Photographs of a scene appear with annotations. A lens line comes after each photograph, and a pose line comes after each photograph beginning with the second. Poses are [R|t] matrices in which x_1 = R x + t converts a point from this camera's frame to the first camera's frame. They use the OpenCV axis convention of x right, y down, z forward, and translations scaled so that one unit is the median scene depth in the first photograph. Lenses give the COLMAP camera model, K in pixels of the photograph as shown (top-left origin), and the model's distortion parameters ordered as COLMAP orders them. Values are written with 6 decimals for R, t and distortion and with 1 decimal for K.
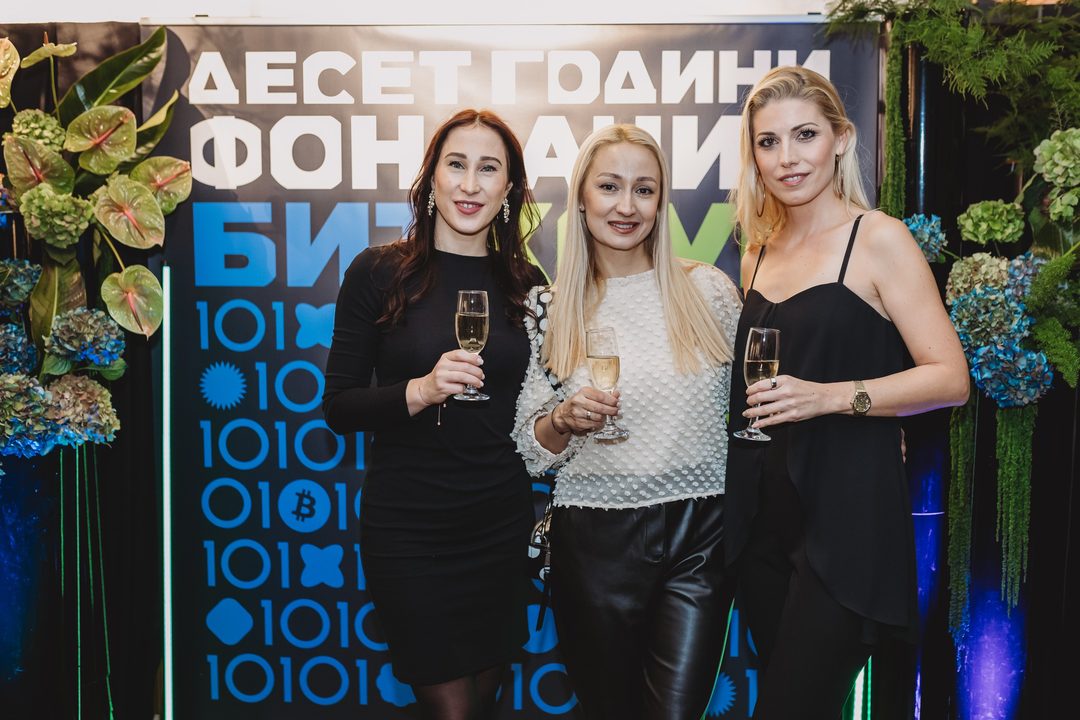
lens RADIAL K [[1071.6, 0, 572.4], [0, 1071.6, 364.7], [0, 0, 1]] dist [0.006264, -0.014454]
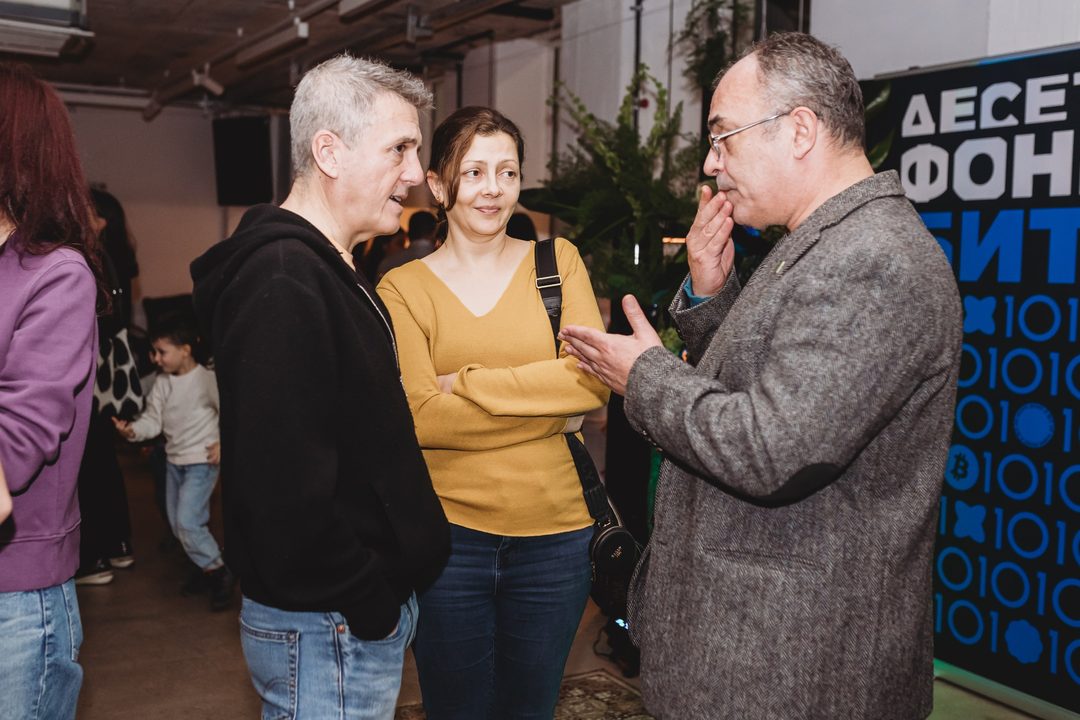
lens RADIAL K [[1135.6, 0, 552.9], [0, 1135.6, 336.5], [0, 0, 1]] dist [-0.002997, 0.001163]
pose [[0.581250, 0.056229, -0.811780, 0.517104], [-0.096335, 0.995349, -0.000034, 0.033198], [0.808003, 0.078223, 0.583963, -0.106183]]
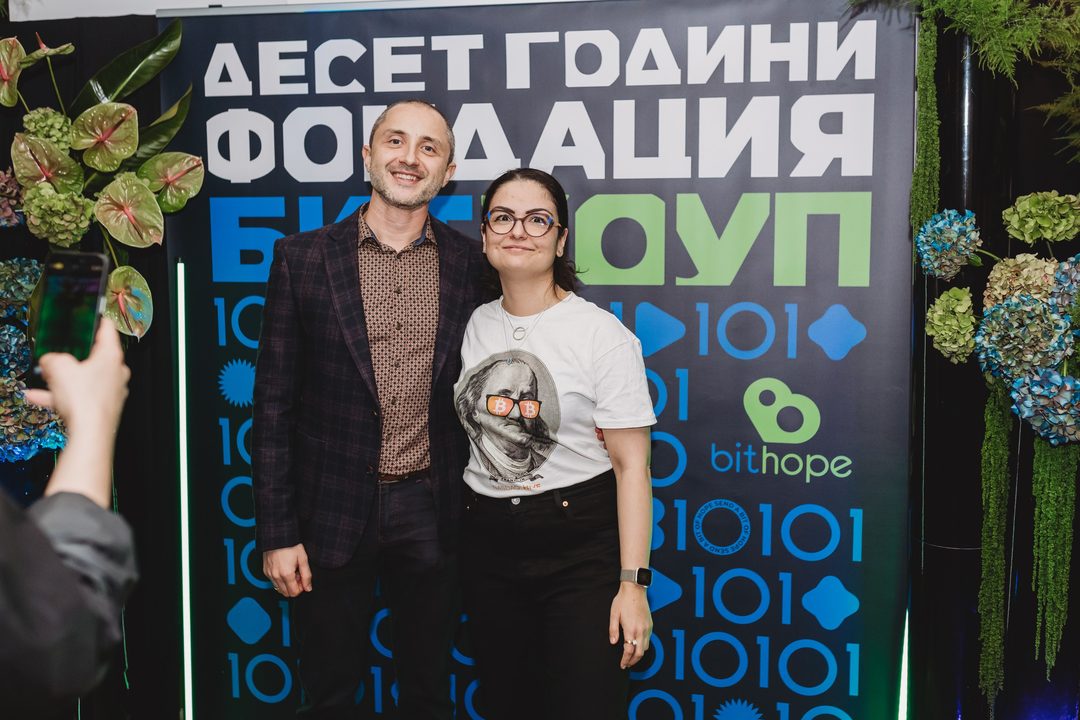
lens RADIAL K [[1065.0, 0, 565.0], [0, 1065.0, 355.4], [0, 0, 1]] dist [-0.000093, 0.001582]
pose [[0.988913, 0.012883, -0.147936, 0.117834], [-0.009814, 0.999722, 0.021457, -0.030913], [0.148171, -0.019768, 0.988764, 0.080870]]
